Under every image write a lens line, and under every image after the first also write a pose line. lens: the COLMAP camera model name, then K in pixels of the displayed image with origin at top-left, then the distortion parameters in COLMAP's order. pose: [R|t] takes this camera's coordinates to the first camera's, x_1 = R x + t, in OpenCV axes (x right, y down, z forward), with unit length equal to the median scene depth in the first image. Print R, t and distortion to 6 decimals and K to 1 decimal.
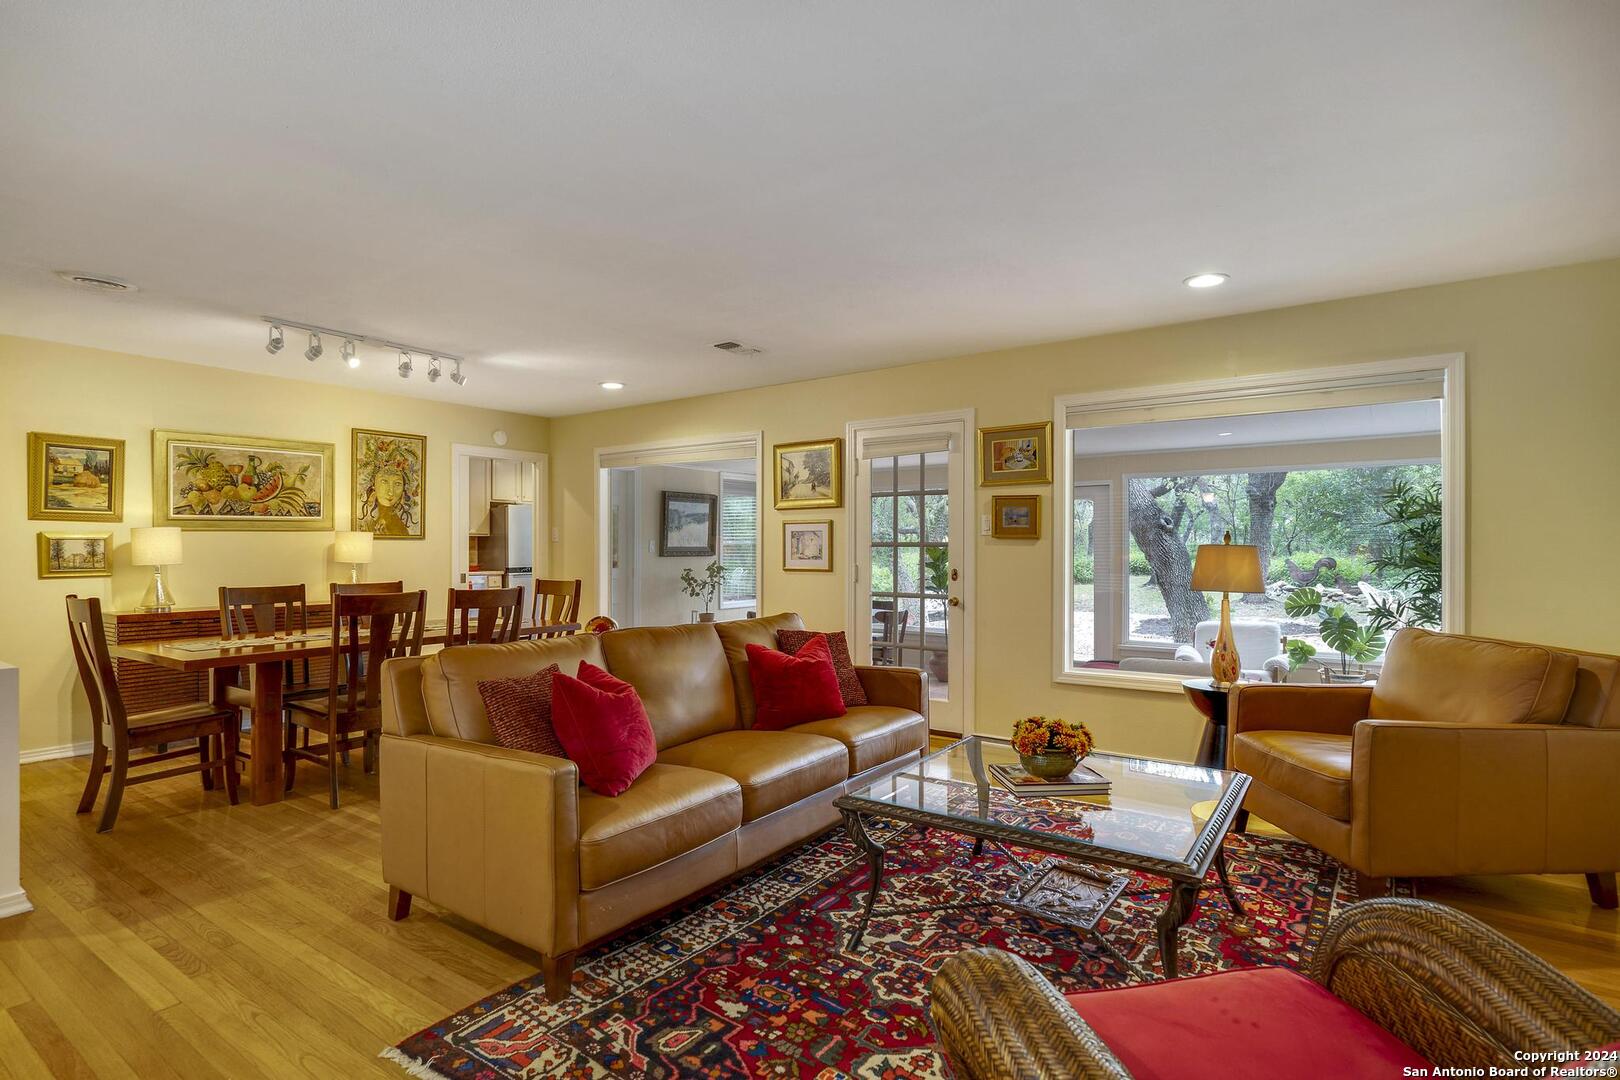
lens RADIAL K [[812.8, 0, 810.0], [0, 812.8, 540.0], [0, 0, 1]] dist [-0.004021, -0.000698]
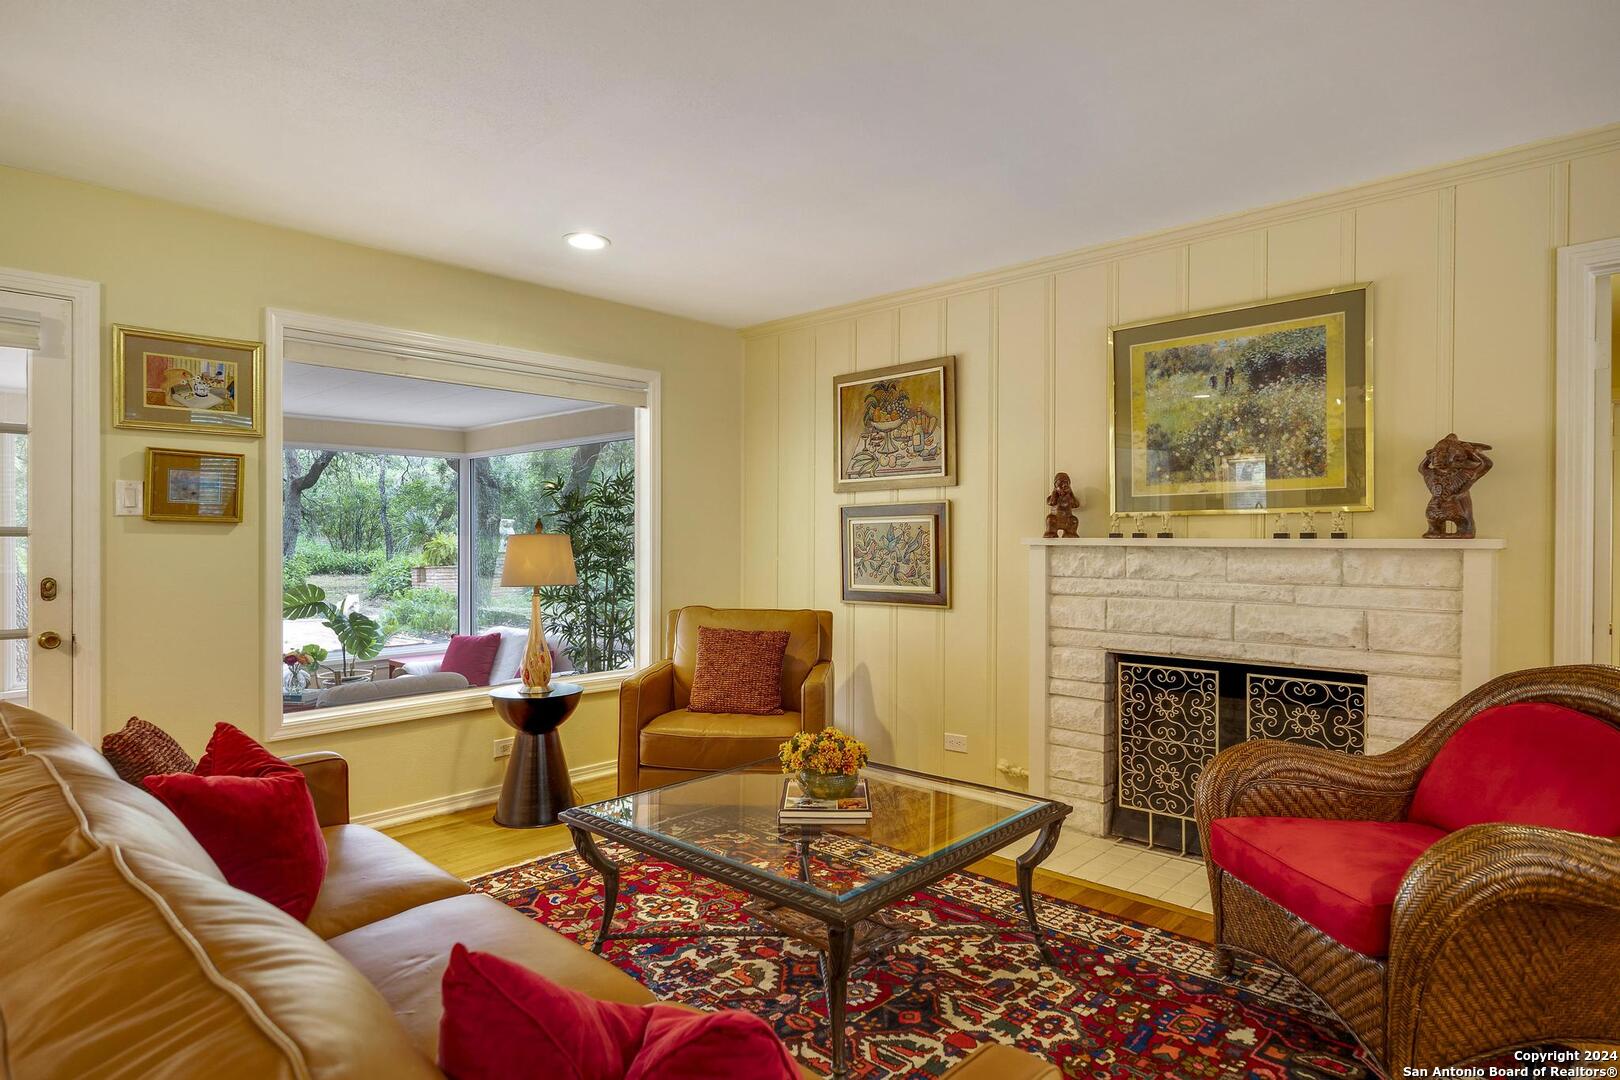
lens RADIAL K [[880.2, 0, 810.0], [0, 880.2, 540.0], [0, 0, 1]] dist [0.001732, 0.000280]
pose [[0.135666, -0.004763, 0.990743, -0.430868], [-0.007895, 0.999951, 0.005888, 0.004884], [-0.990723, -0.008621, 0.135622, 0.589814]]
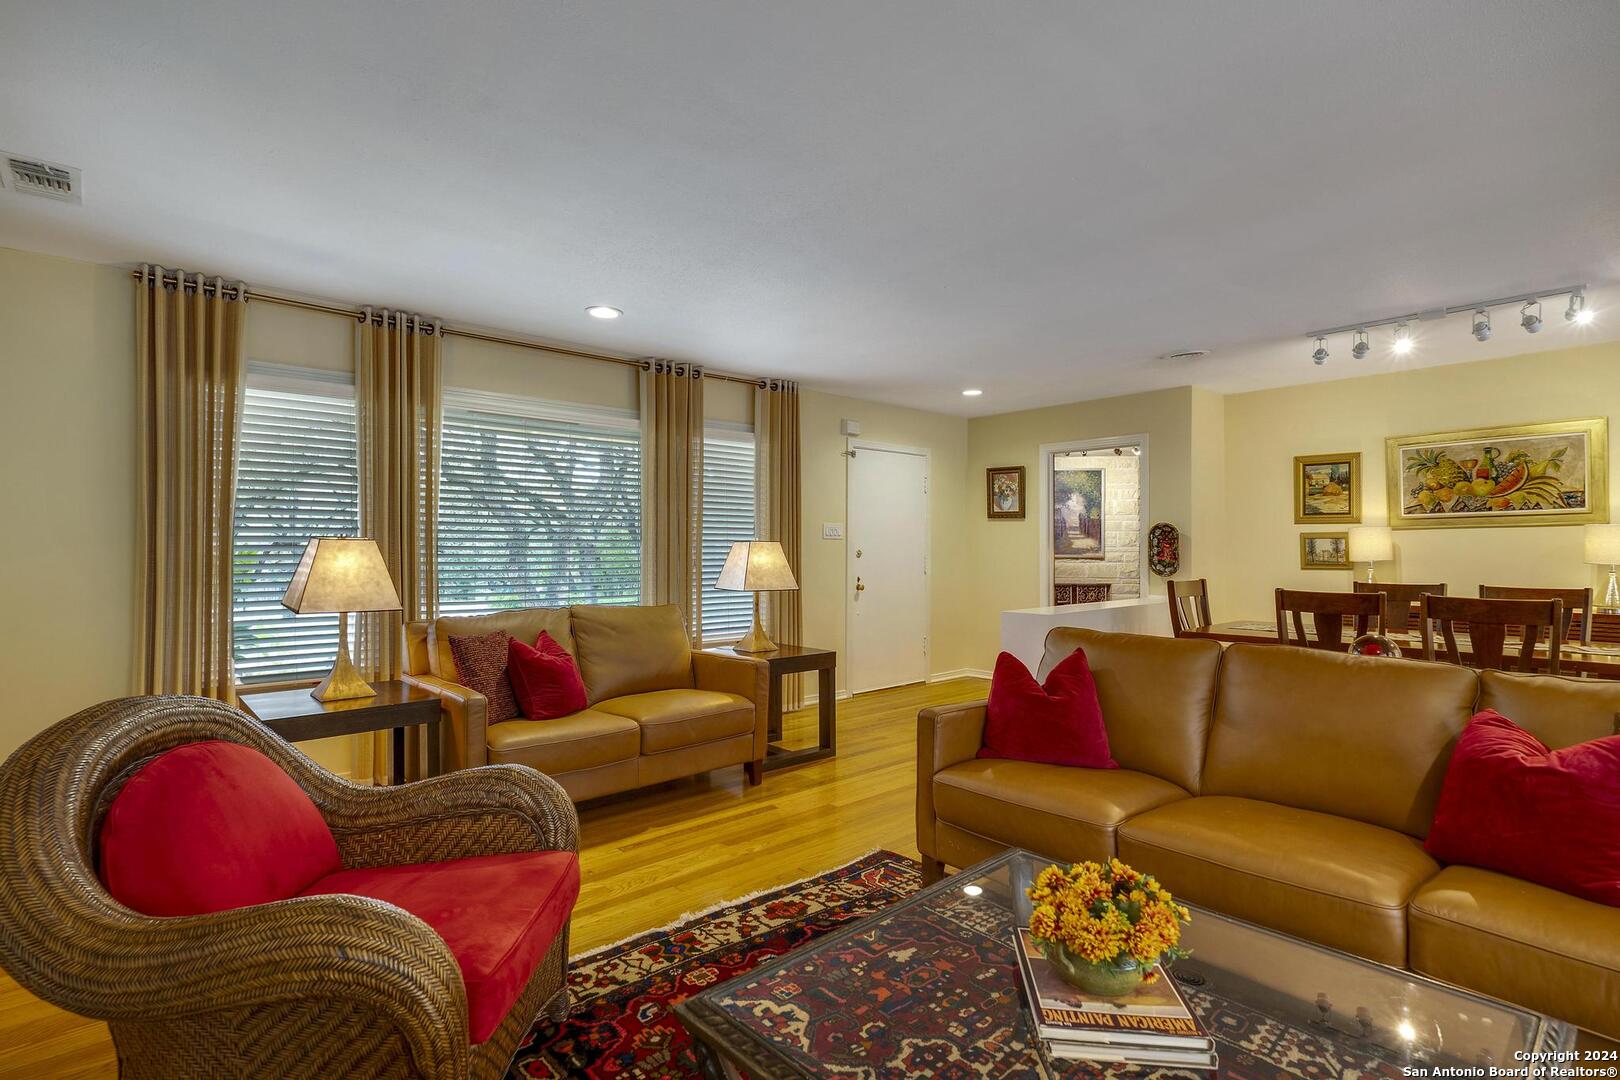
lens RADIAL K [[797.1, 0, 813.1], [0, 797.1, 548.8], [0, 0, 1]] dist [0.000547, 0.000276]
pose [[-0.220140, 0.004308, -0.975459, 0.555332], [0.010391, 0.999944, 0.002071, 0.005174], [0.975413, -0.009681, -0.220172, 0.621720]]
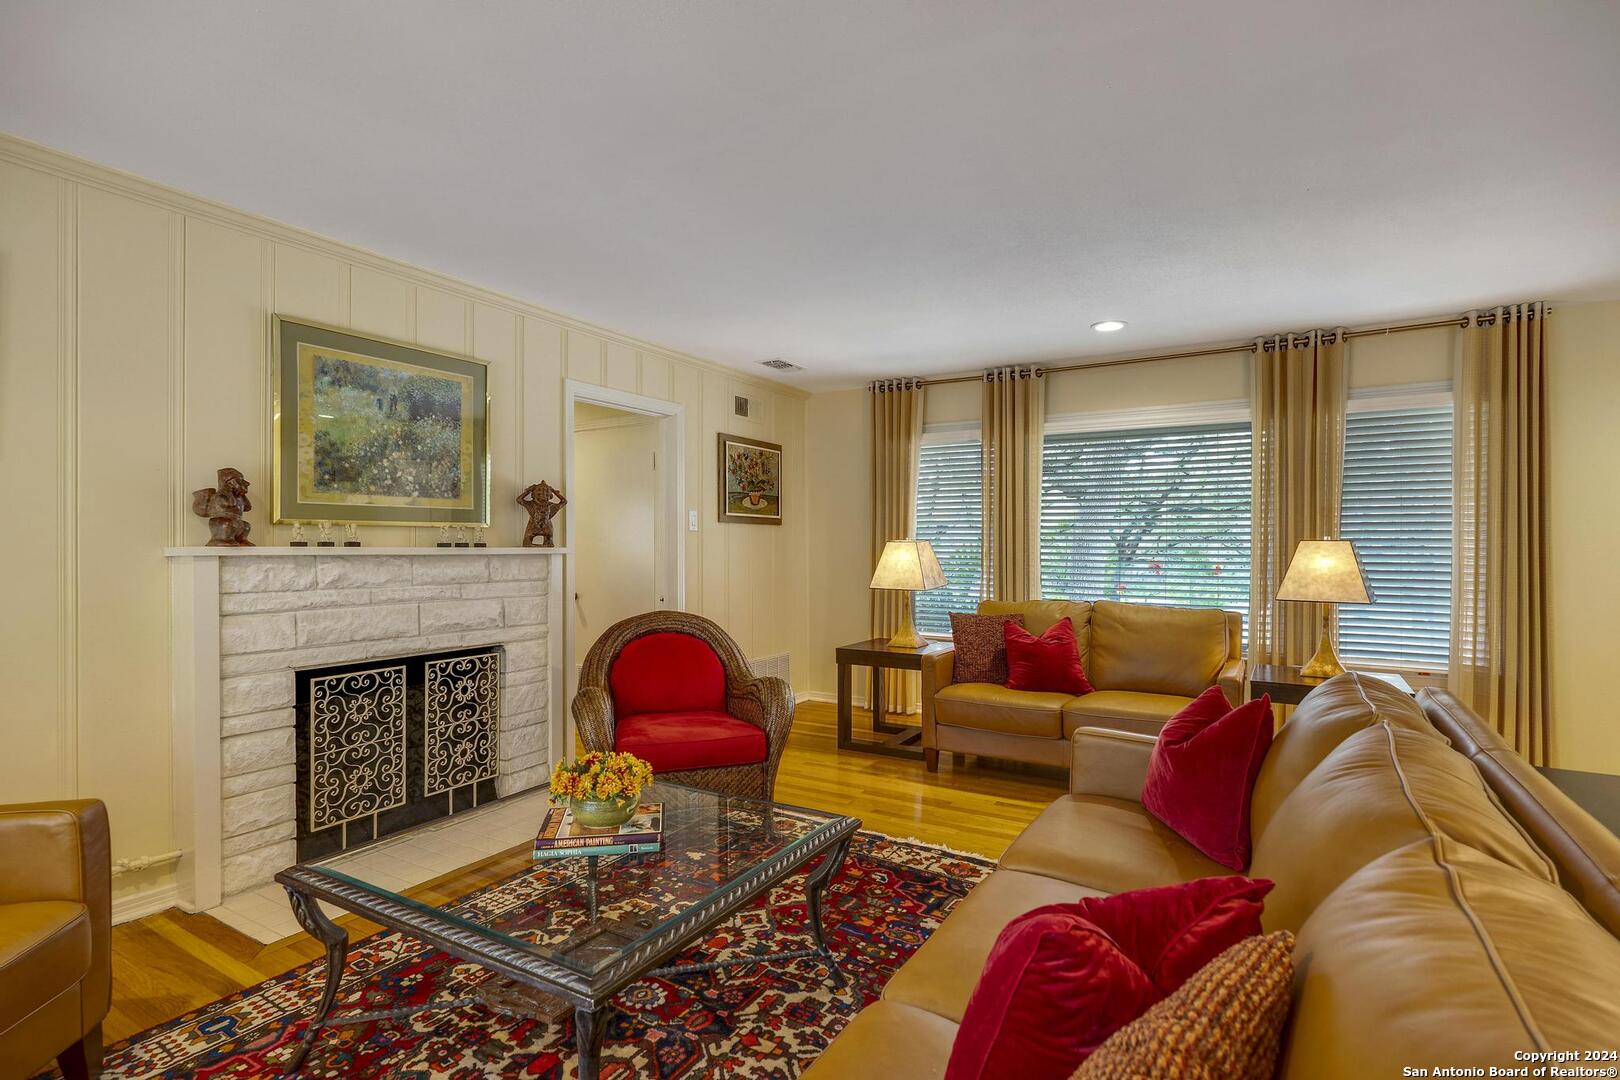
lens RADIAL K [[789.9, 0, 789.9], [0, 789.9, 548.0], [0, 0, 1]] dist [-0.002202, -0.000008]
pose [[-0.998806, -0.001151, -0.048840, 0.096844], [-0.000732, 0.999963, -0.008595, 0.013248], [0.048848, -0.008549, -0.998770, 1.196875]]
